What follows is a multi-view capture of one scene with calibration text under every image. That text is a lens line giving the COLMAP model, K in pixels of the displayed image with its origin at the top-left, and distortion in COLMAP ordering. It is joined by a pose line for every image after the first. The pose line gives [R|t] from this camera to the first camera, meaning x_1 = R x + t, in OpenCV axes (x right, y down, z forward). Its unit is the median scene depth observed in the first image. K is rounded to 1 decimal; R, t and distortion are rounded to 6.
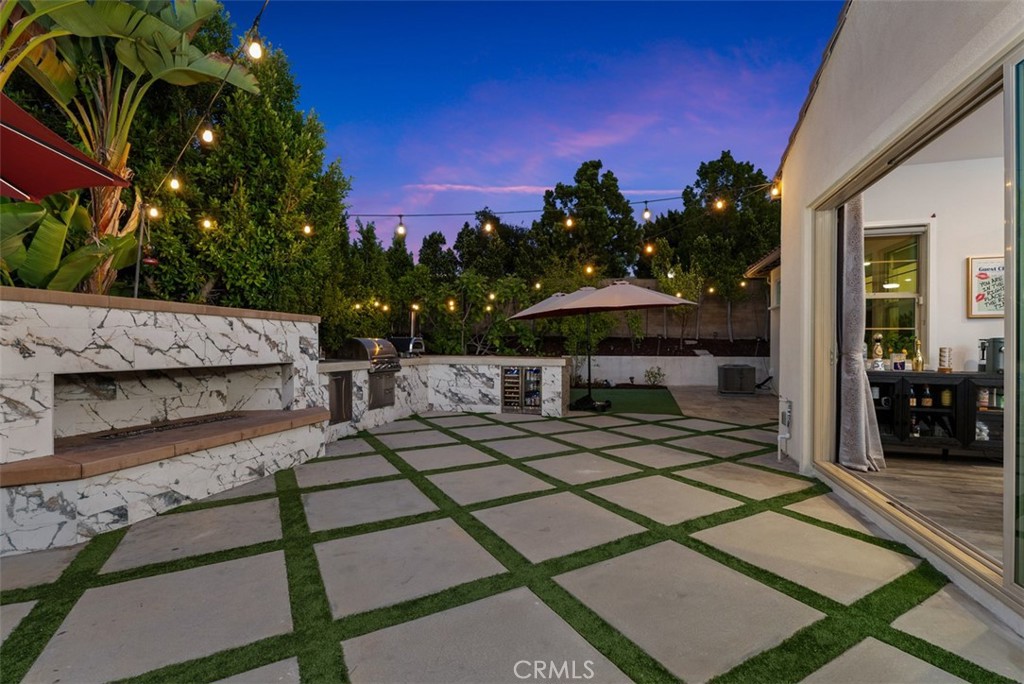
lens RADIAL K [[473.7, 0, 512.0], [0, 473.7, 342.0], [0, 0, 1]] dist [-0.000411, 0.000017]
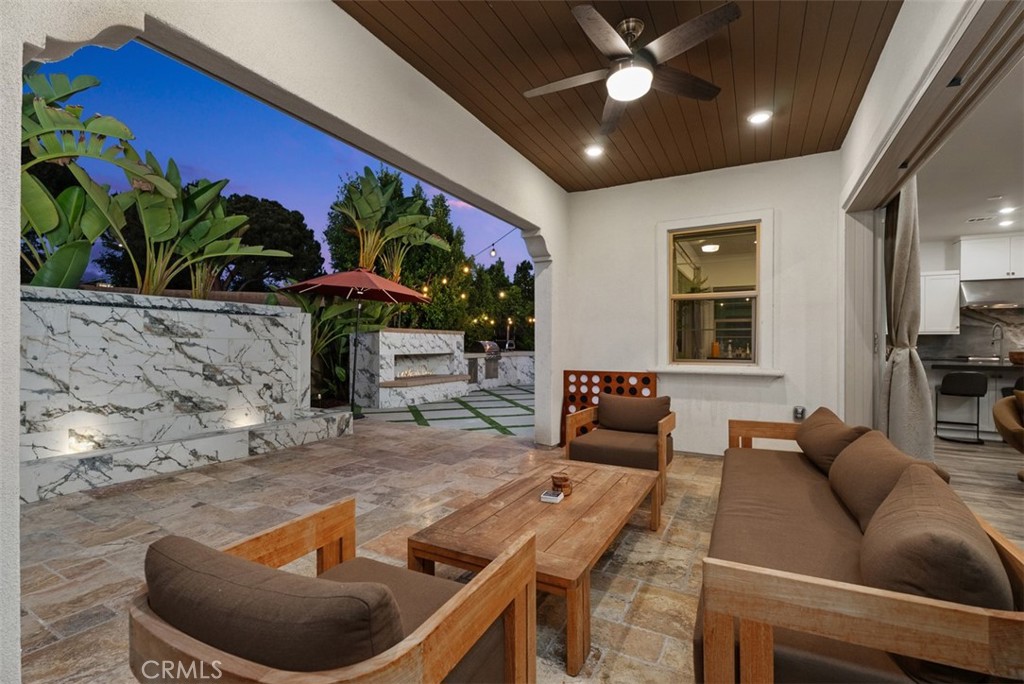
lens RADIAL K [[473.7, 0, 512.0], [0, 473.7, 342.0], [0, 0, 1]] dist [-0.000411, 0.000017]
pose [[0.979346, 0.000533, -0.202189, 0.219266], [0.000302, 0.999992, 0.004099, -0.015251], [0.202190, -0.004075, 0.979338, -0.982549]]
